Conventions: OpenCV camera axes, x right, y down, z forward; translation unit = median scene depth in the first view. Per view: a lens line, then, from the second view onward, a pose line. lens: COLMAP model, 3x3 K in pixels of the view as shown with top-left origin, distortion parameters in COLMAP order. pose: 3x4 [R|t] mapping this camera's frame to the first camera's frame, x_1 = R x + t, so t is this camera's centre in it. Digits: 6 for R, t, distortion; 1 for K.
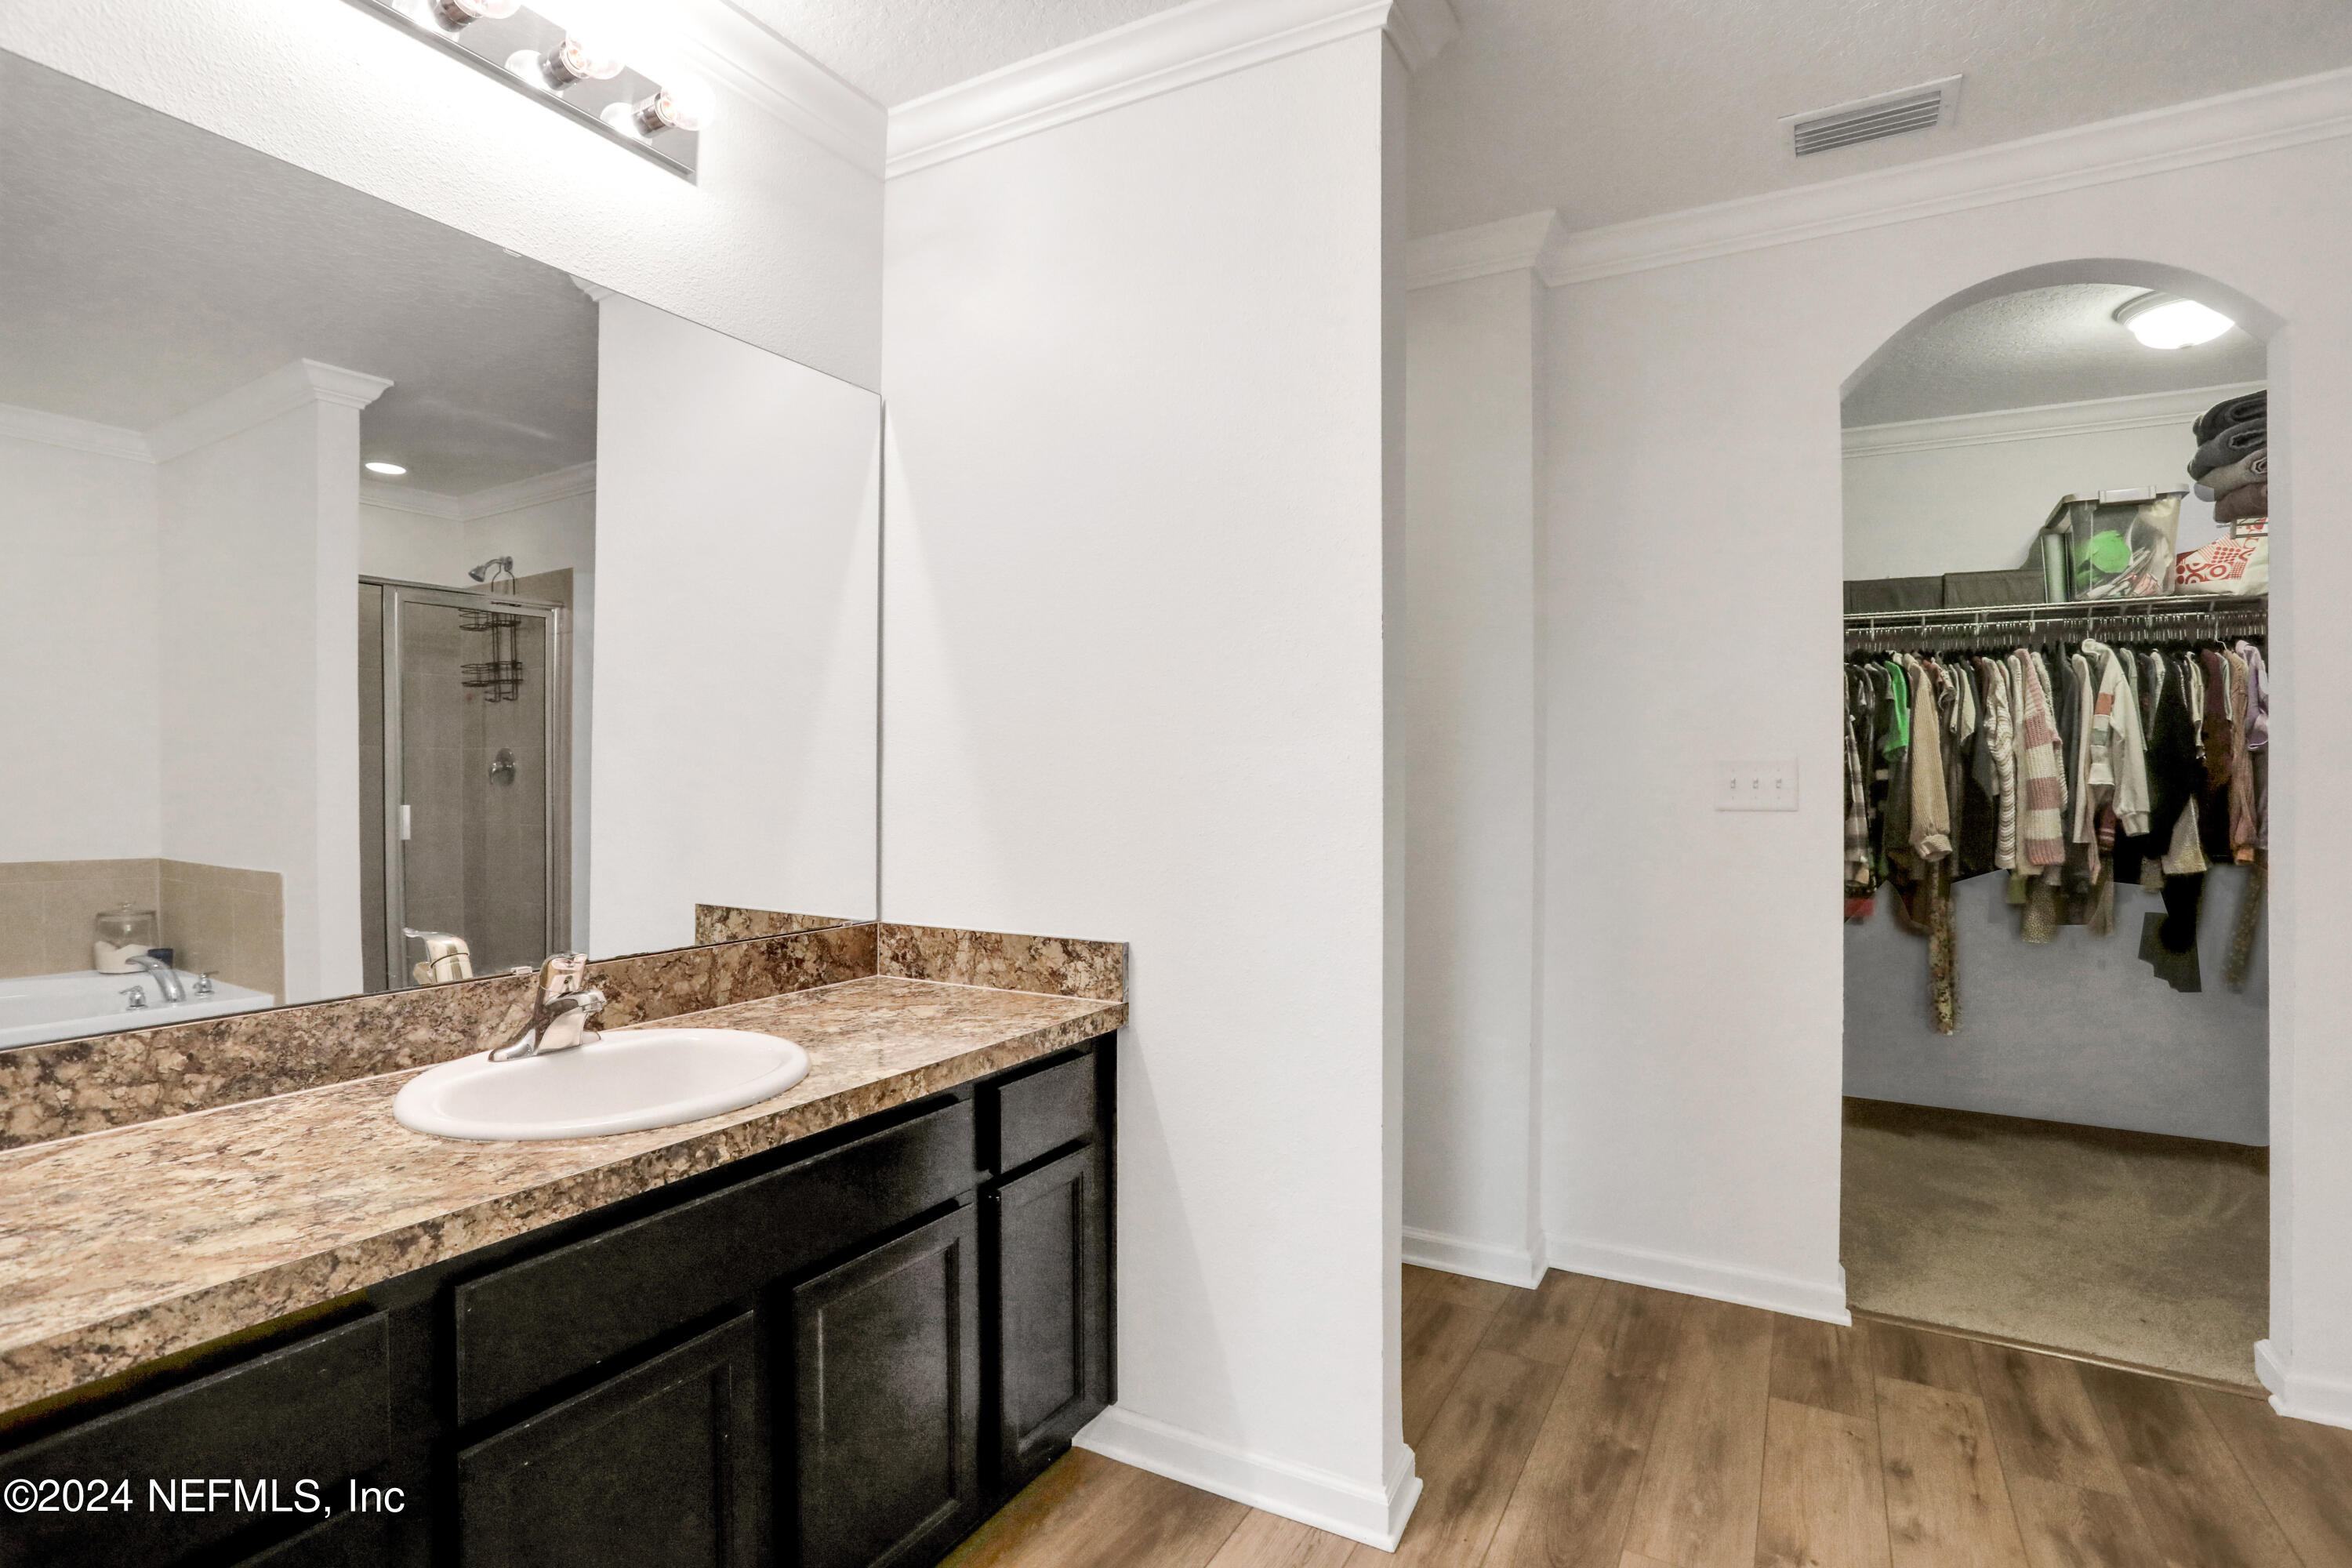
lens RADIAL K [[1138.2, 0, 1162.9], [0, 1138.2, 773.6], [0, 0, 1]] dist [-0.079405, 0.035456]
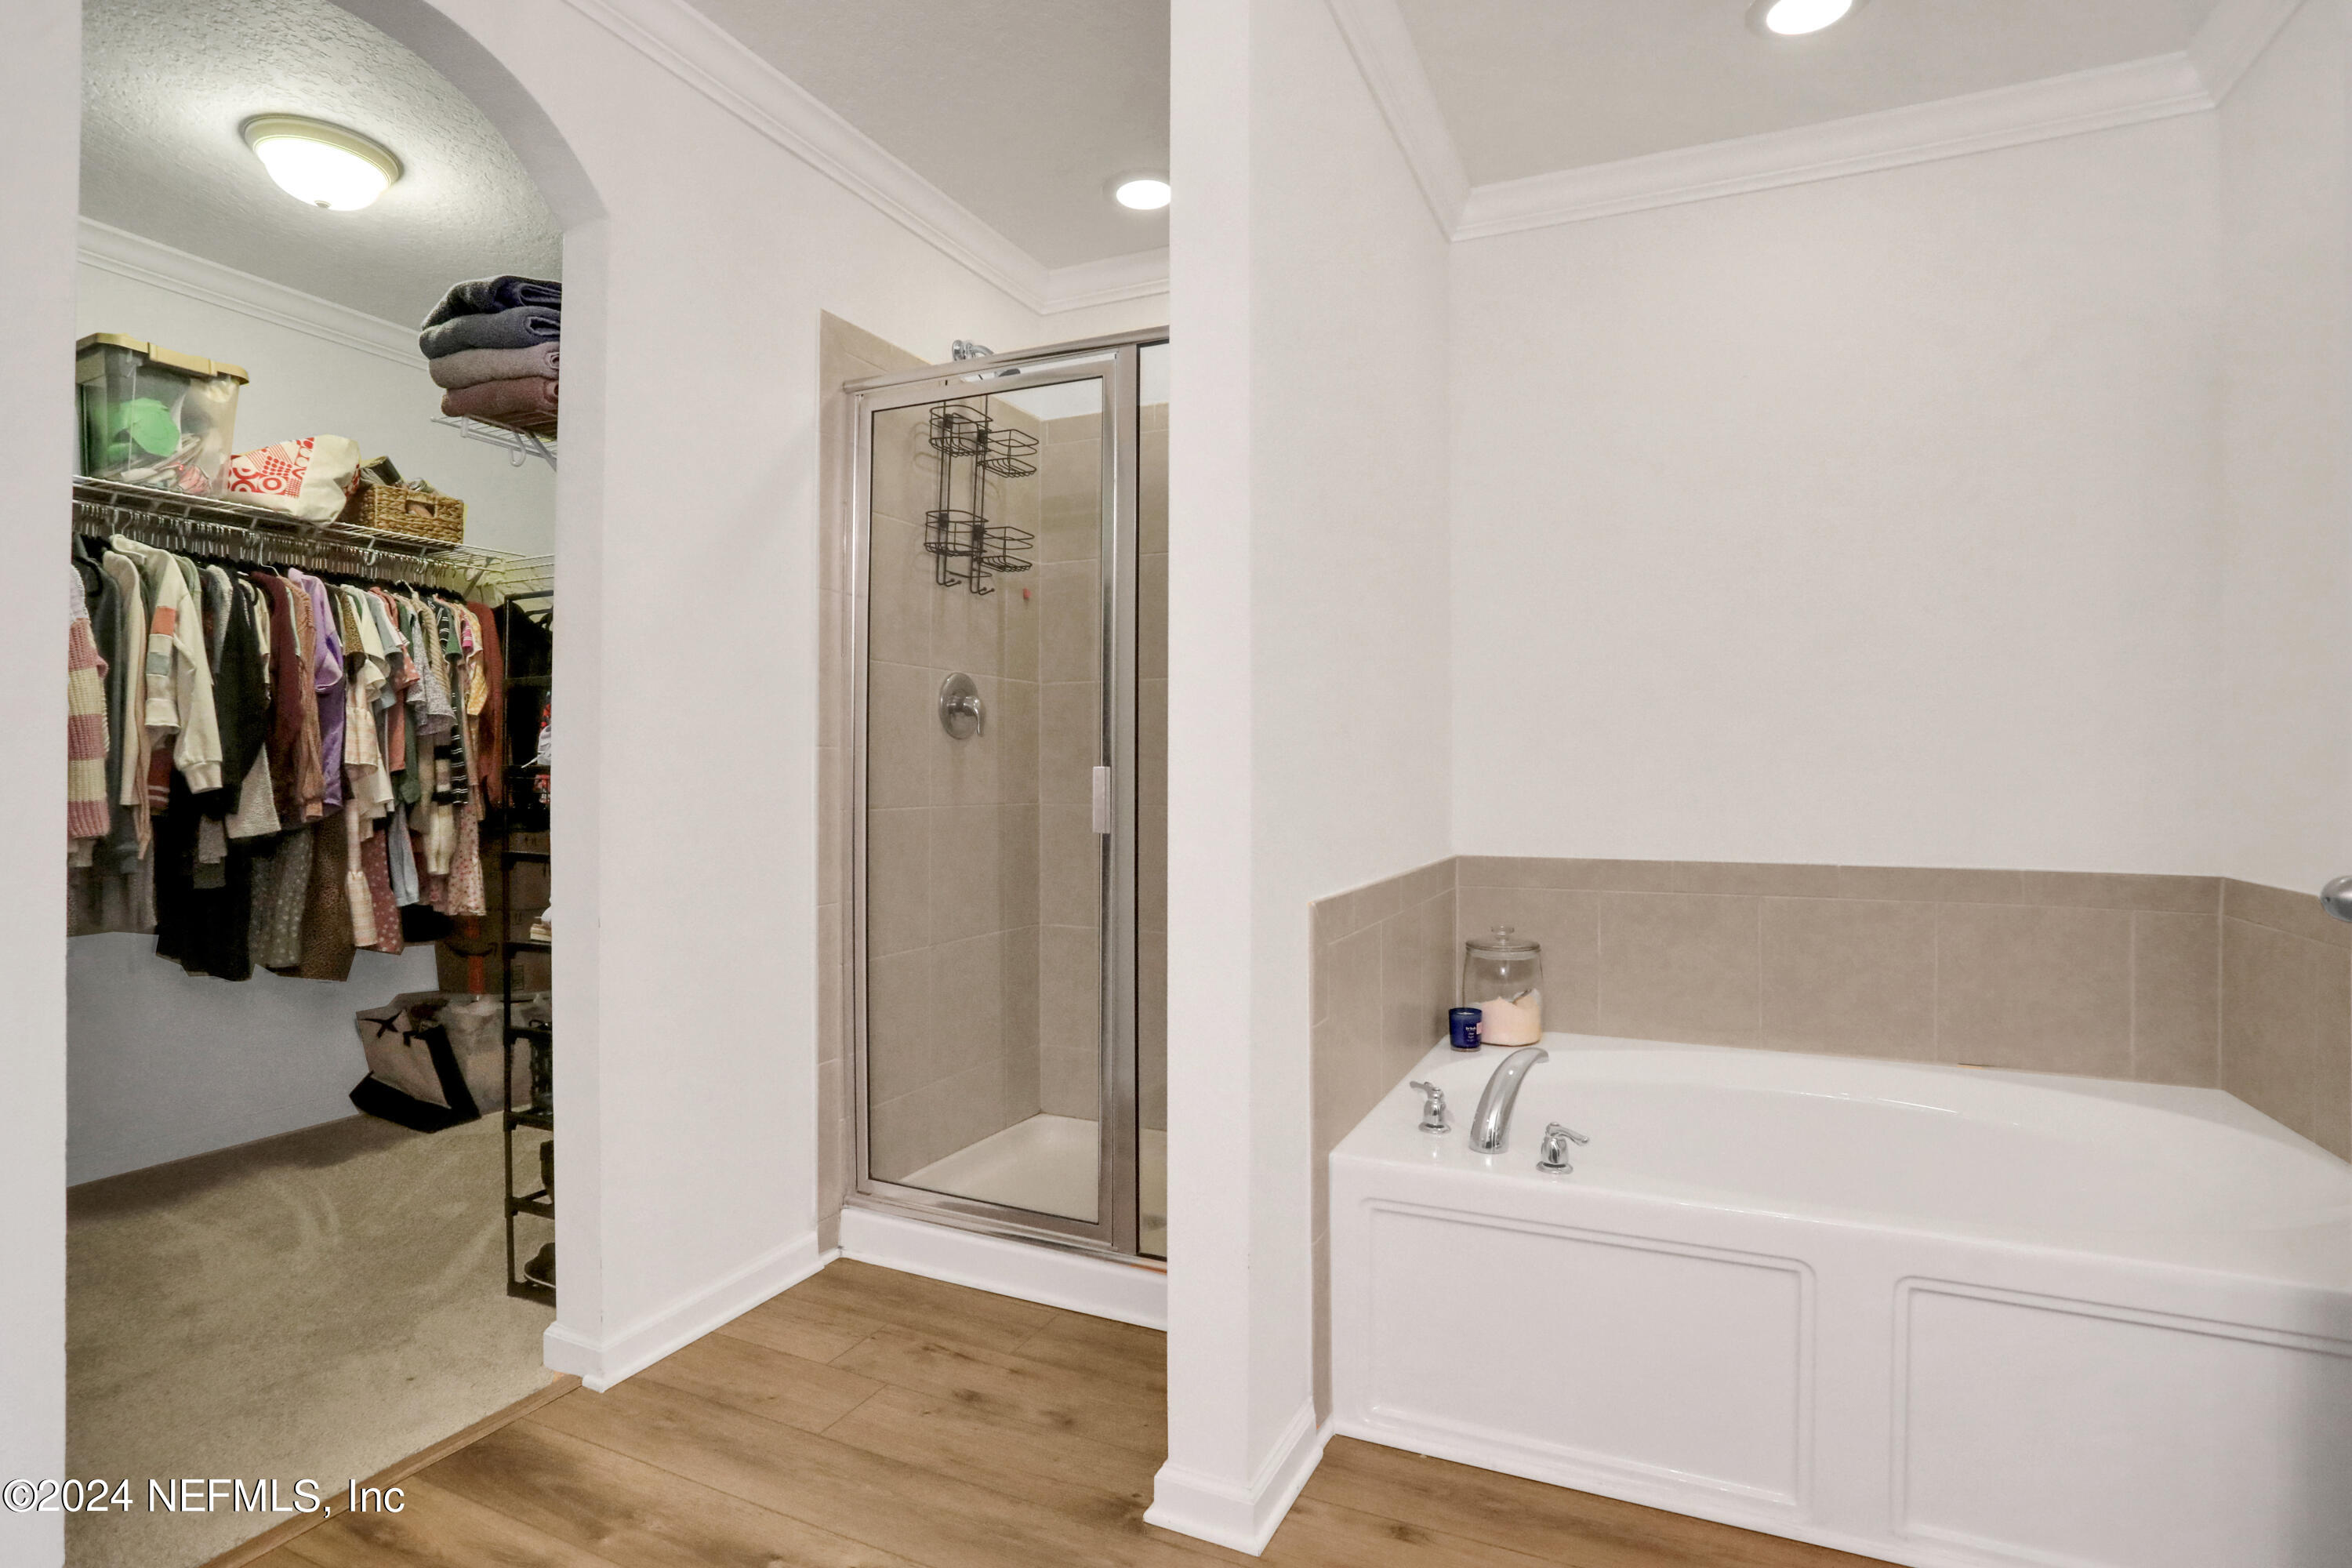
lens RADIAL K [[1181.2, 0, 1160.2], [0, 1181.2, 762.1], [0, 0, 1]] dist [-0.079512, 0.036568]
pose [[-0.096631, 0.007082, 0.995295, 0.007478], [-0.006698, 0.999947, -0.007765, 0.036711], [-0.995298, -0.007417, -0.096578, 0.387628]]
